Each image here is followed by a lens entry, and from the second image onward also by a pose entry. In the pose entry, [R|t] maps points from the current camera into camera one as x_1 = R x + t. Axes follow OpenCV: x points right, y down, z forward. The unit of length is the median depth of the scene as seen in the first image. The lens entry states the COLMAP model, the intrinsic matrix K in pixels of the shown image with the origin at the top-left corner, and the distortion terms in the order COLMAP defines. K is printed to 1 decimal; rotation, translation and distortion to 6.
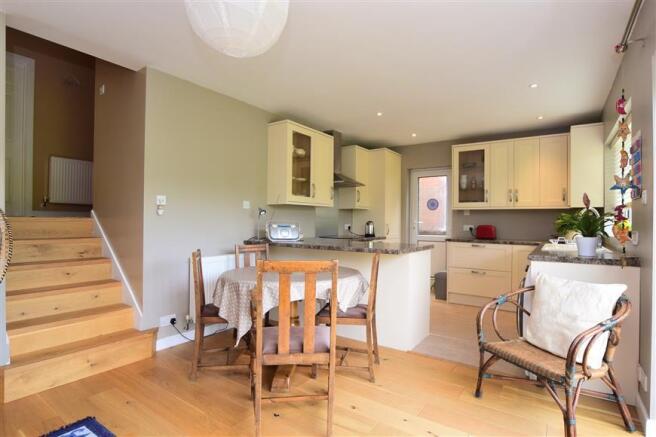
lens RADIAL K [[338.6, 0, 327.7], [0, 338.6, 218.4], [0, 0, 1]] dist [-0.002088, 0.000883]
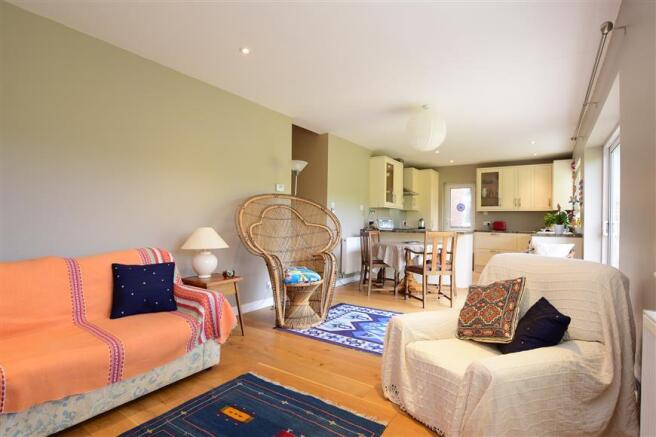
lens RADIAL K [[338.6, 0, 329.1], [0, 338.6, 218.9], [0, 0, 1]] dist [-0.002088, 0.000883]
pose [[0.999626, 0.004715, 0.026938, -0.354846], [-0.004697, 0.999989, -0.000749, 0.013812], [-0.026942, 0.000622, 0.999637, -0.526217]]
